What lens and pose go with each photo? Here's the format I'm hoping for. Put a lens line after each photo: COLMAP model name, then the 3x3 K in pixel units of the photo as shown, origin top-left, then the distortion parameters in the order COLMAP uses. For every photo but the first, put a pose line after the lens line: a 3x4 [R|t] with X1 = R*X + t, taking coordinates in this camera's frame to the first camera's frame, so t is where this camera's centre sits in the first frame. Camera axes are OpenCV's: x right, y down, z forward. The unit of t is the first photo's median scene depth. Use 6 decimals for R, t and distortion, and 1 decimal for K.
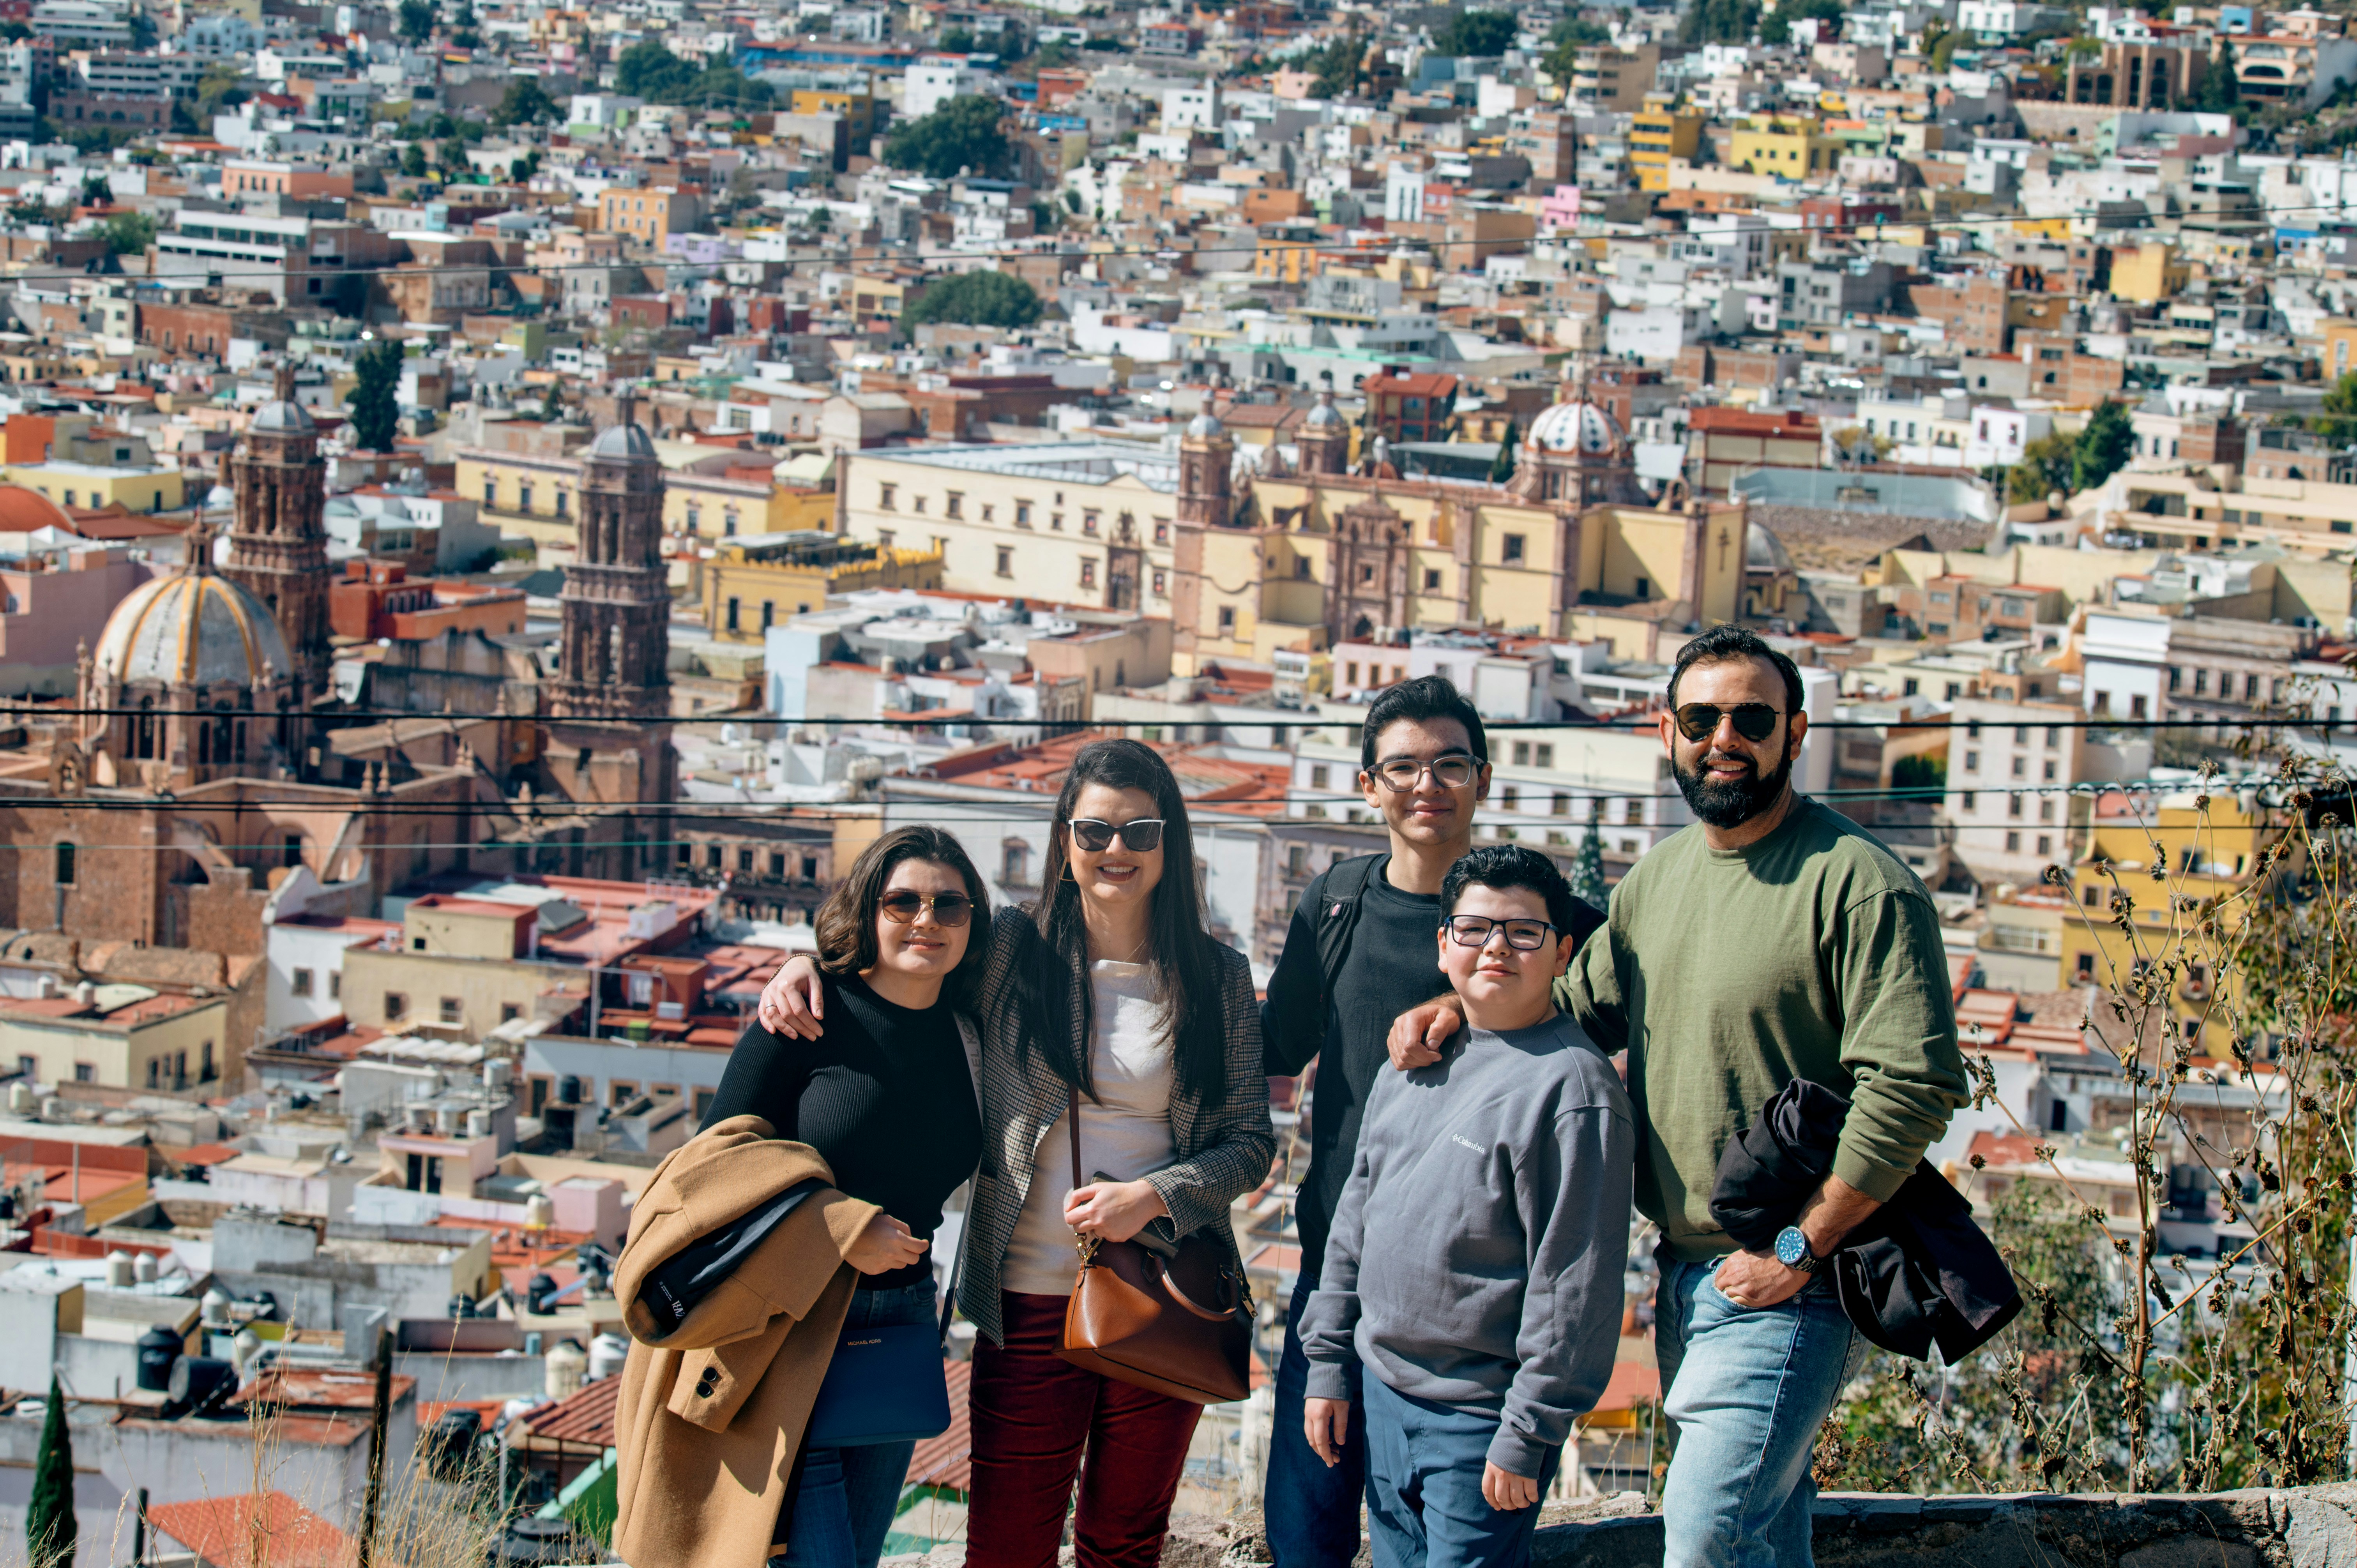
lens RADIAL K [[6017.5, 0, 1178.5], [0, 6017.5, 784.0], [0, 0, 1]] dist [0.092831, -0.352841]
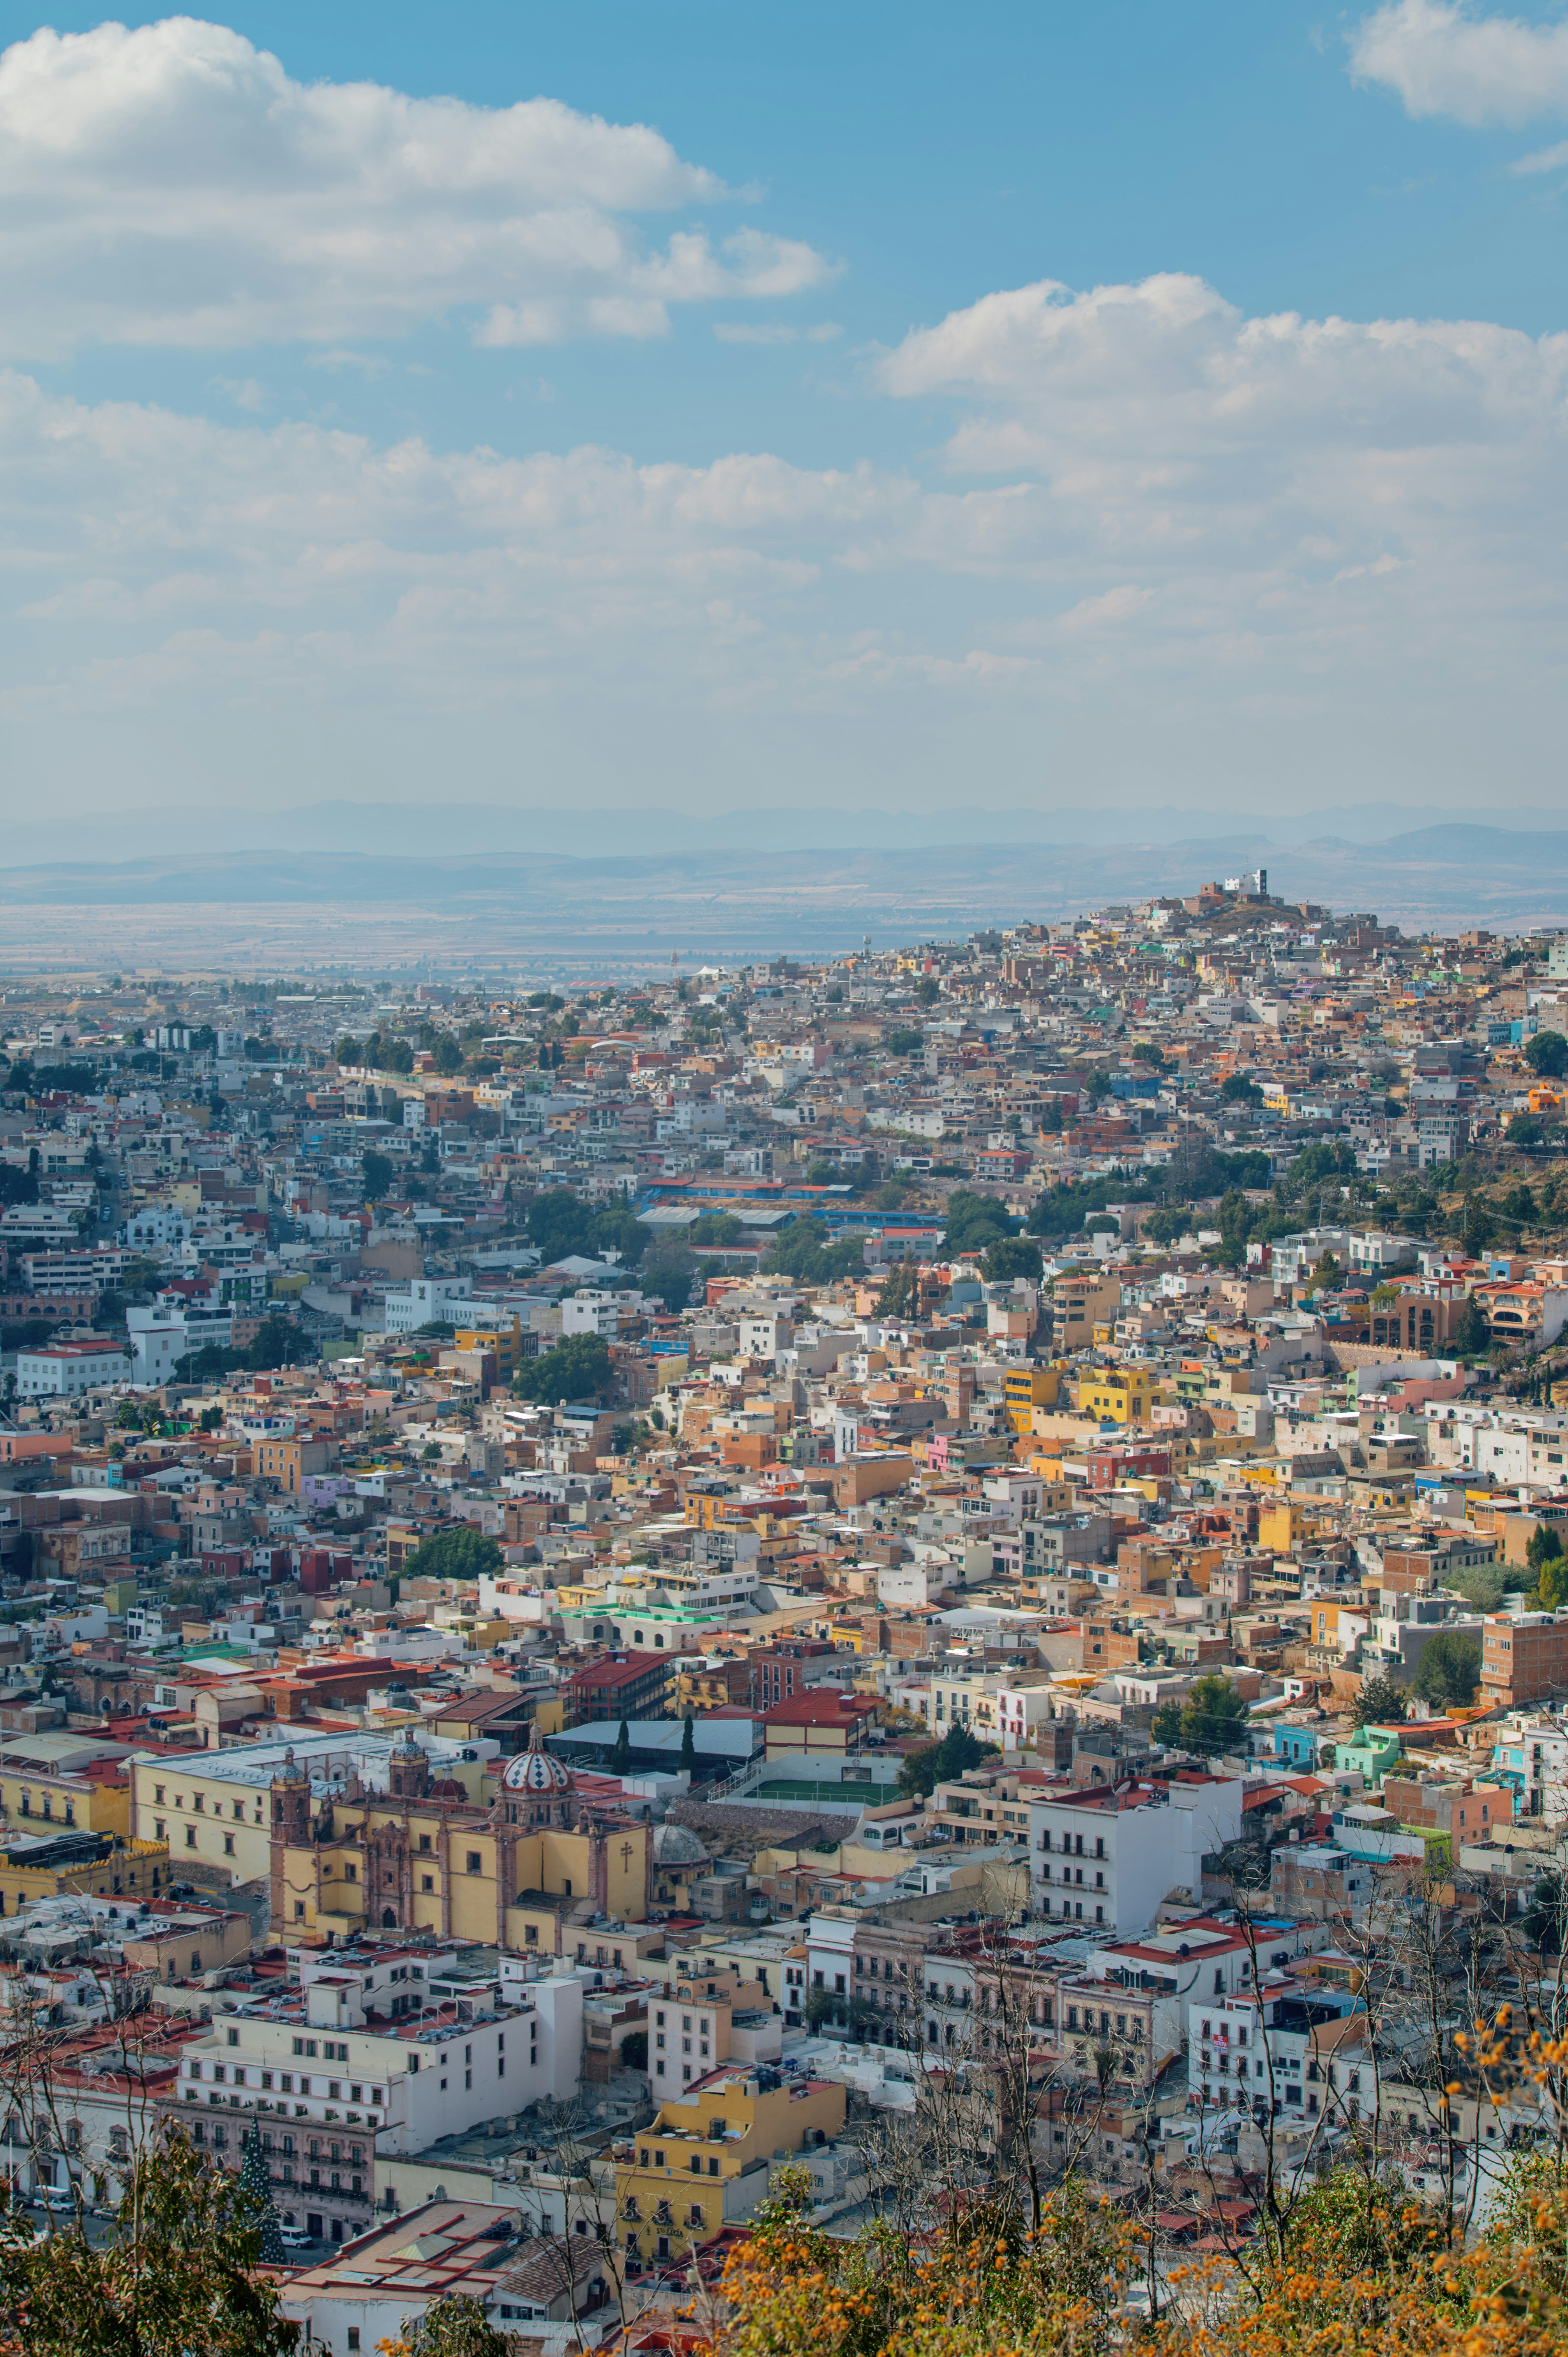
lens RADIAL K [[6017.5, 0, 784.0], [0, 6017.5, 1178.5], [0, 0, 1]] dist [0.092831, -0.352841]
pose [[0.987338, -0.042614, -0.152798, 0.242514], [0.031392, 0.996681, -0.075116, -0.062575], [0.155492, 0.069368, 0.985399, -0.276939]]
